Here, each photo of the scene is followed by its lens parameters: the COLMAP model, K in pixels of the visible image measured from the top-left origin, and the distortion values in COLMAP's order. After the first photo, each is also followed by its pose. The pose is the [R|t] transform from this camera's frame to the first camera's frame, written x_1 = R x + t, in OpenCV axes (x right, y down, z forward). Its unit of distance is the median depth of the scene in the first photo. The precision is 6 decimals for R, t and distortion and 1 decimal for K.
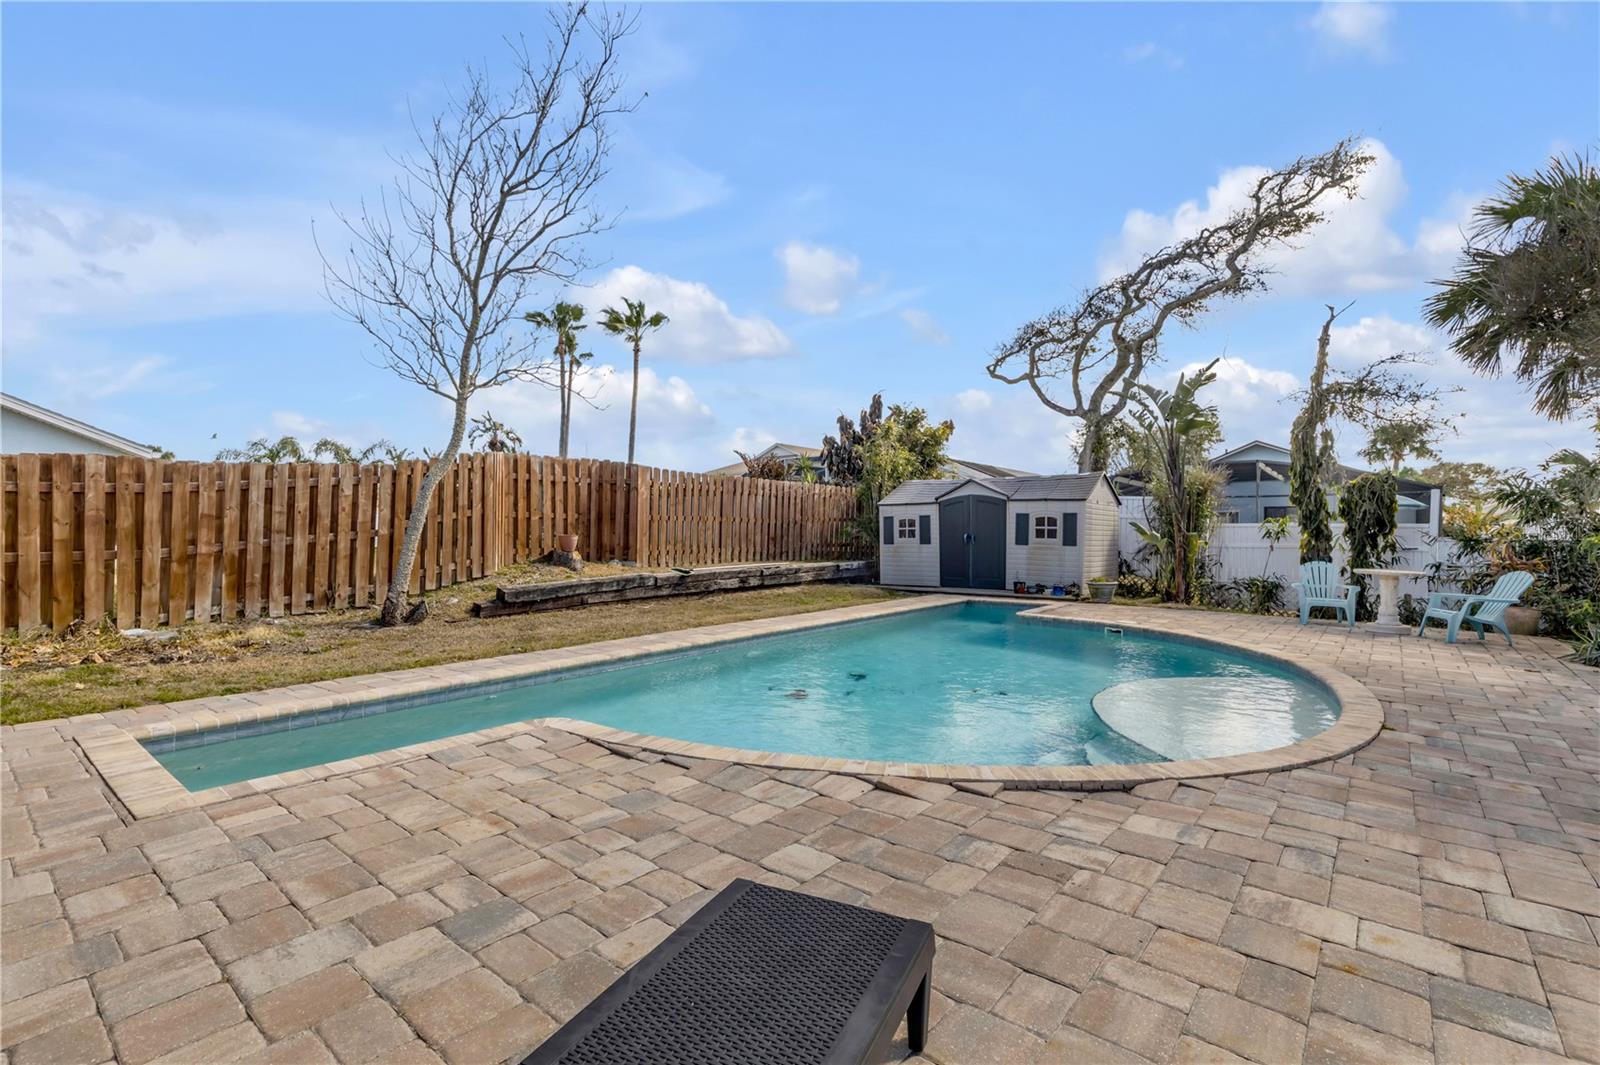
lens RADIAL K [[709.9, 0, 800.0], [0, 709.9, 532.5], [0, 0, 1]] dist [0.001174, 0.000099]
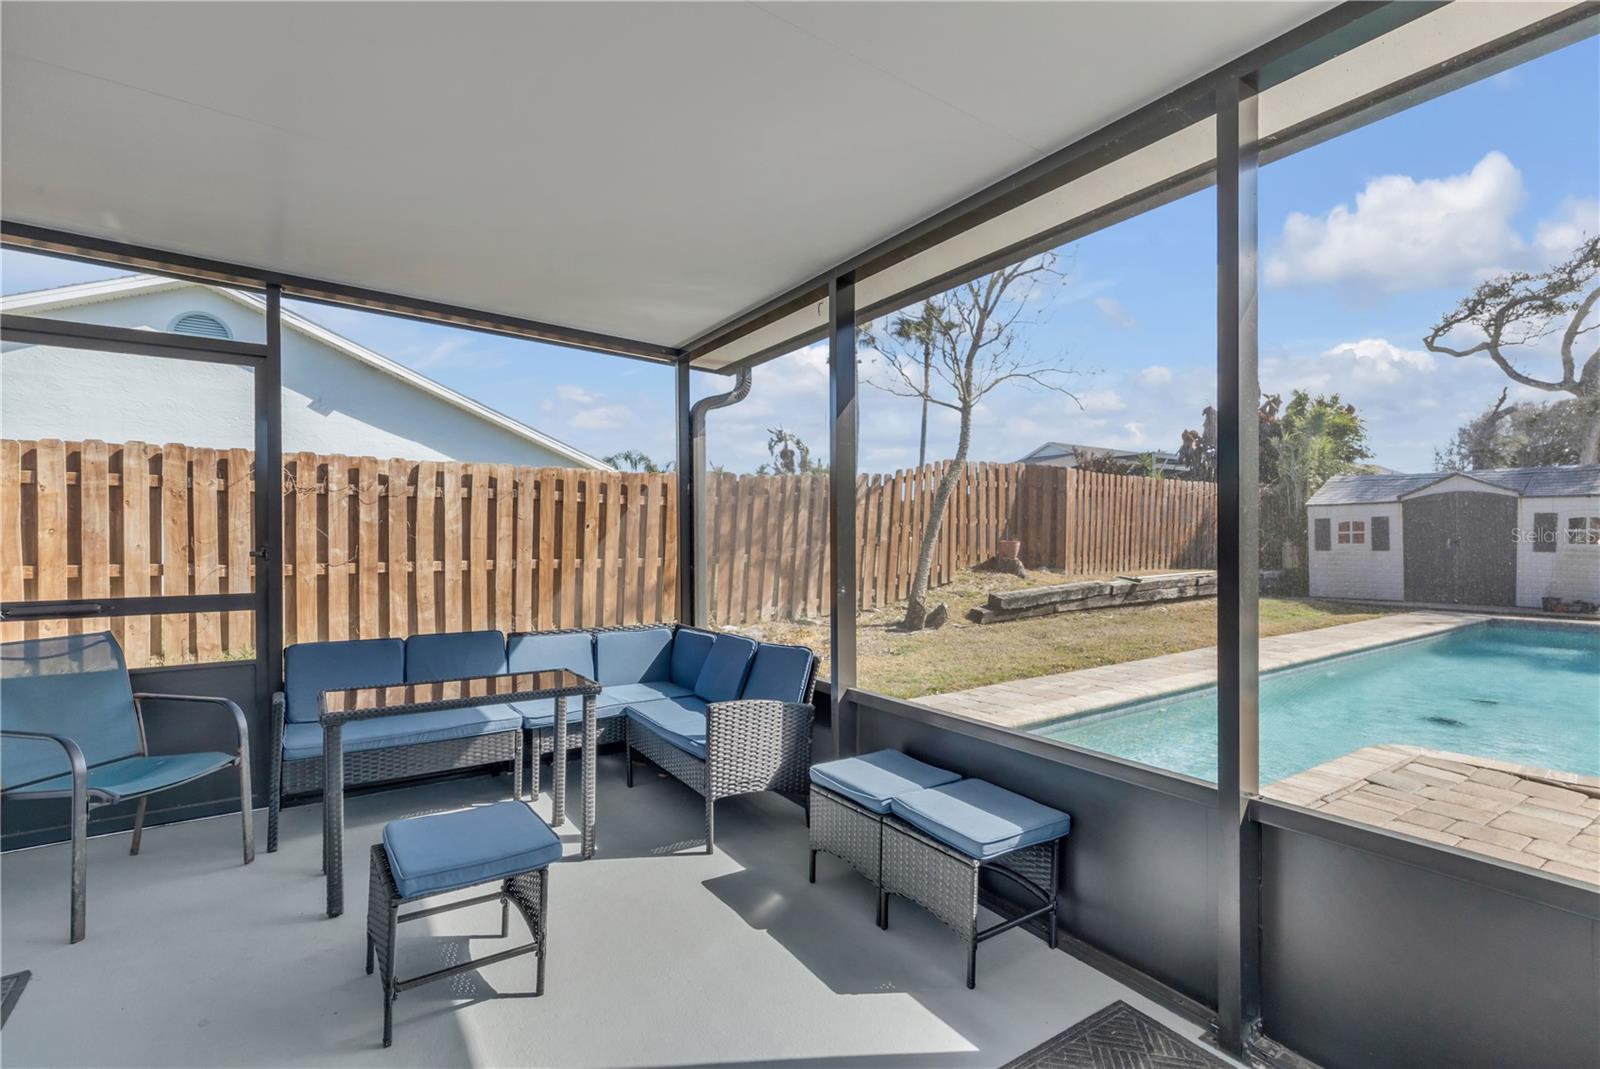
lens RADIAL K [[722.3, 0, 798.2], [0, 722.3, 529.4], [0, 0, 1]] dist [0.004773, -0.001270]
pose [[0.956960, -0.006066, -0.290156, -0.321045], [0.003278, 0.999944, -0.010095, -0.003518], [0.290201, 0.008709, 0.956926, -0.045038]]
